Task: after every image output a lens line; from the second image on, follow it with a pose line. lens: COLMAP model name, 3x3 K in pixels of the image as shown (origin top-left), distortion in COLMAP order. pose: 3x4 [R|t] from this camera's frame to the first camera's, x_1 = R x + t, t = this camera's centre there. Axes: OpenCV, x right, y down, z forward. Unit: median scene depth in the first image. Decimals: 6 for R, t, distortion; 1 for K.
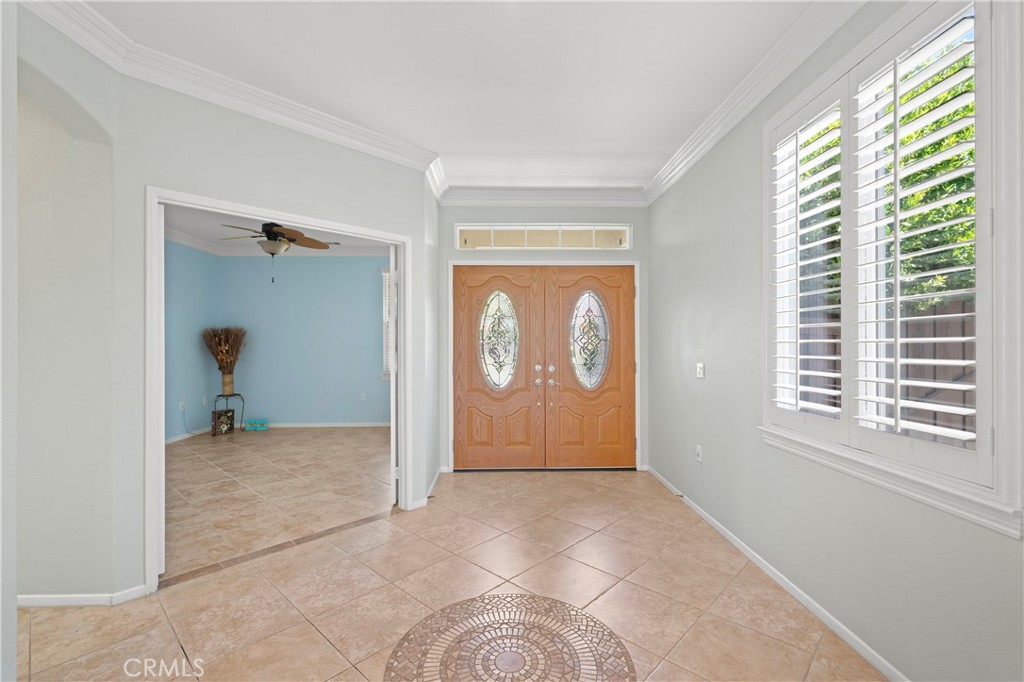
lens RADIAL K [[441.1, 0, 514.3], [0, 441.1, 337.9], [0, 0, 1]] dist [-0.012551, 0.000045]
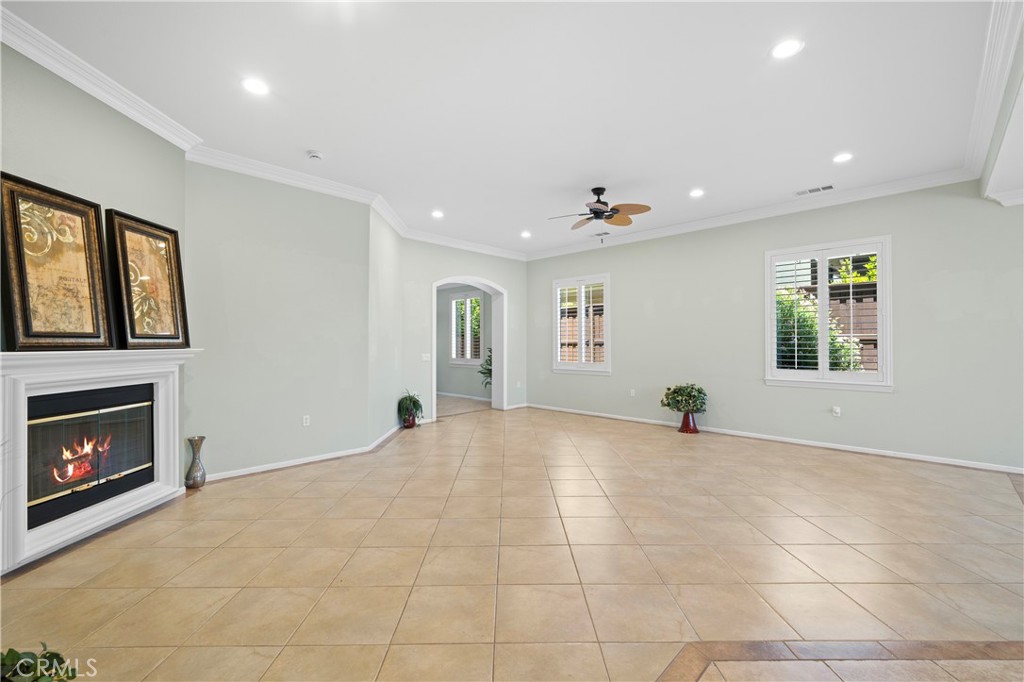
lens RADIAL K [[431.2, 0, 511.0], [0, 431.2, 341.4], [0, 0, 1]] dist [-0.003983, -0.000207]
pose [[0.727832, 0.004299, 0.685742, -1.088768], [-0.000418, 0.999983, -0.005825, 0.010228], [-0.685755, 0.003953, 0.727822, -1.435330]]
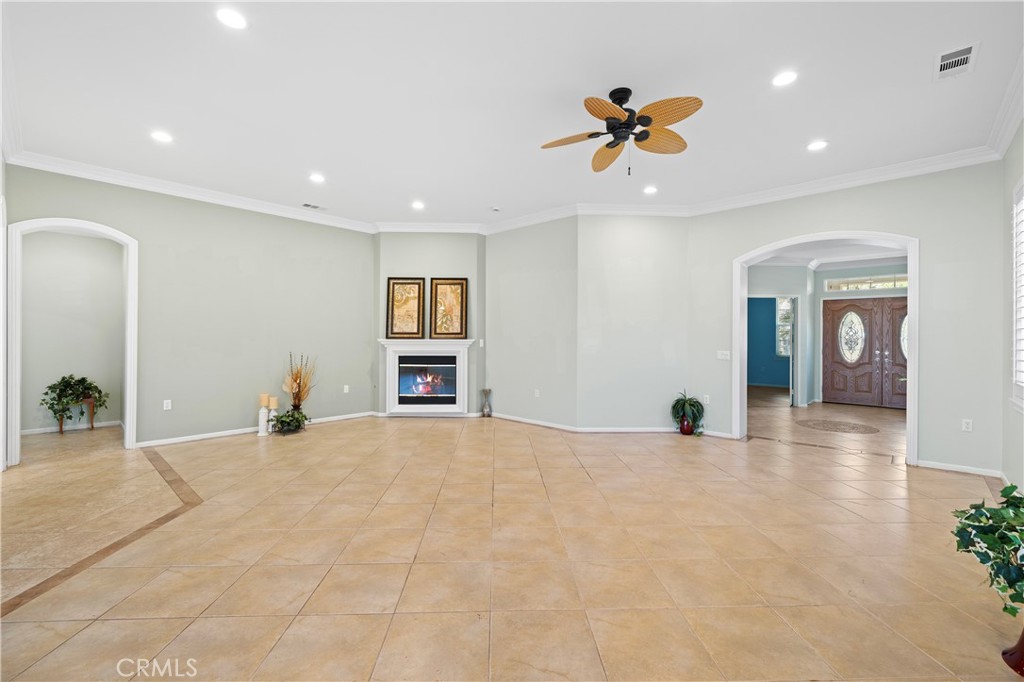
lens RADIAL K [[431.2, 0, 514.3], [0, 431.2, 337.4], [0, 0, 1]] dist [-0.003983, -0.000207]
pose [[0.709367, 0.005976, -0.704814, 0.248863], [-0.004880, 0.999982, 0.003567, 0.005585], [0.704823, 0.000909, 0.709383, -1.399212]]
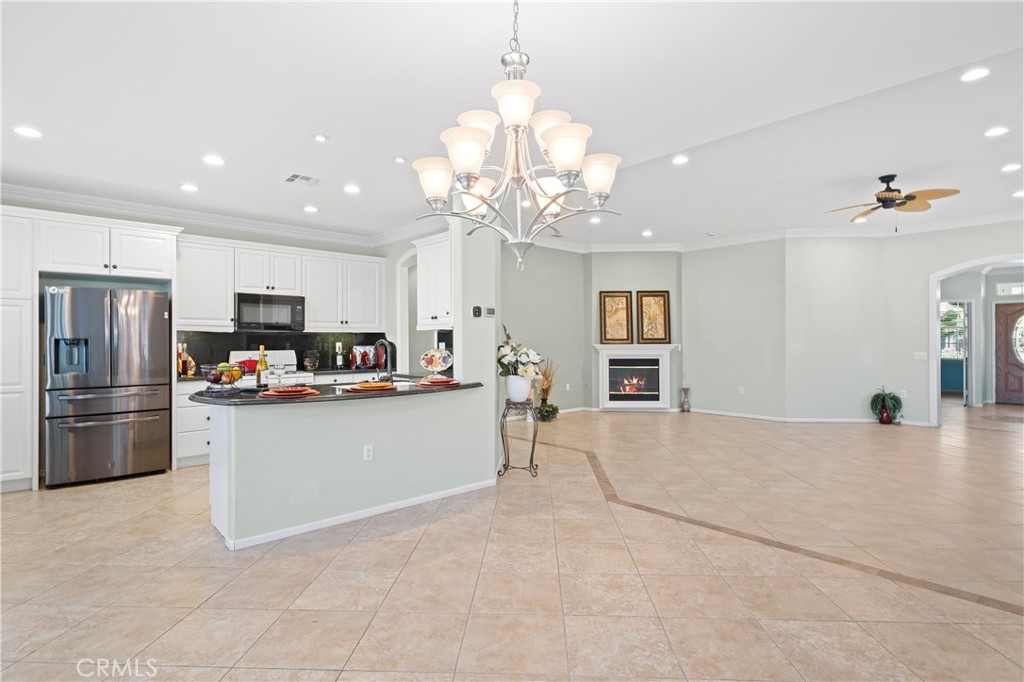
lens RADIAL K [[516.8, 0, 509.3], [0, 516.8, 340.3], [0, 0, 1]] dist [-0.003061, -0.002192]
pose [[0.644714, -0.002025, -0.764421, 0.237461], [0.002865, 0.999996, -0.000233, 0.001654], [0.764419, -0.002040, 0.644717, -2.313126]]
